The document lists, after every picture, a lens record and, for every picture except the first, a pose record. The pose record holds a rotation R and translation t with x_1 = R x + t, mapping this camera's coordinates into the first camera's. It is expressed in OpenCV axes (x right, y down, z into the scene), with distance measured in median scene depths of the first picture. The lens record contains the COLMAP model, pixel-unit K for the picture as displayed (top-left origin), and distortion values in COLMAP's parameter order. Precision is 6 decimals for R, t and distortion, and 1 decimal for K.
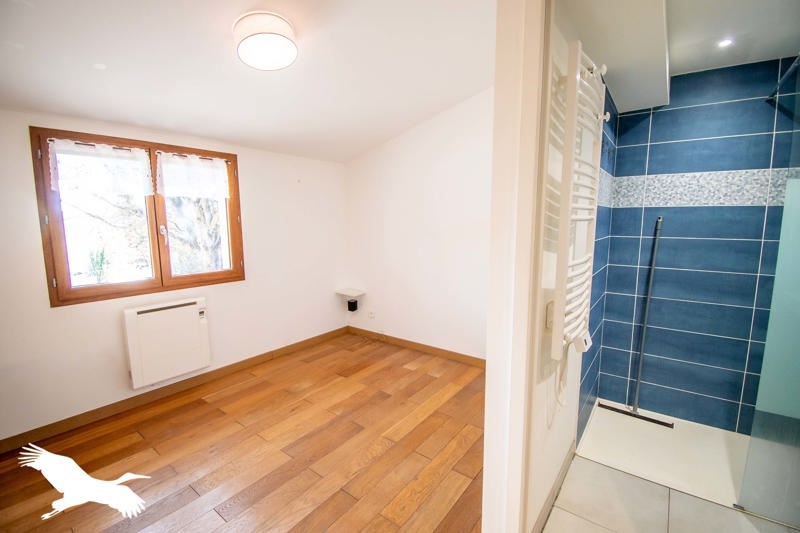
lens RADIAL K [[348.6, 0, 404.3], [0, 348.6, 265.8], [0, 0, 1]] dist [-0.010802, -0.003834]
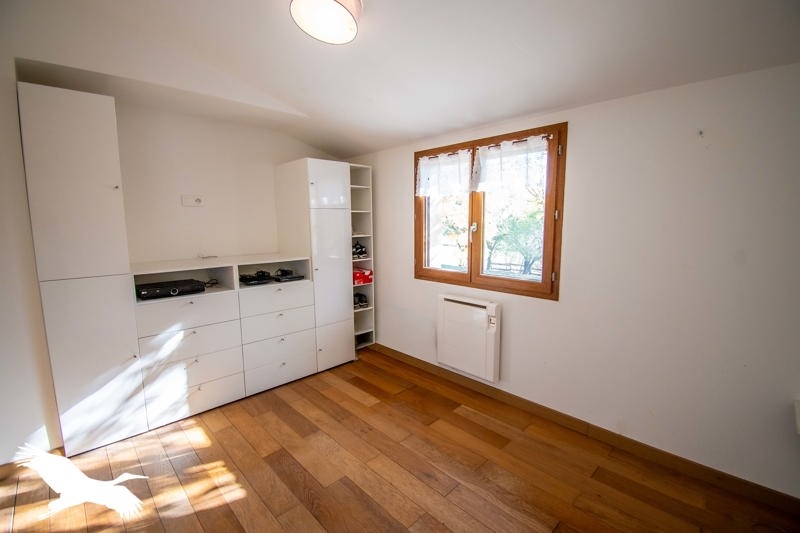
lens RADIAL K [[348.6, 0, 404.6], [0, 348.6, 265.6], [0, 0, 1]] dist [-0.010802, -0.003834]
pose [[-0.159297, 0.127347, -0.978983, 0.329678], [-0.123101, 0.981344, 0.147684, -0.115433], [0.979526, 0.144039, -0.140649, 0.938739]]
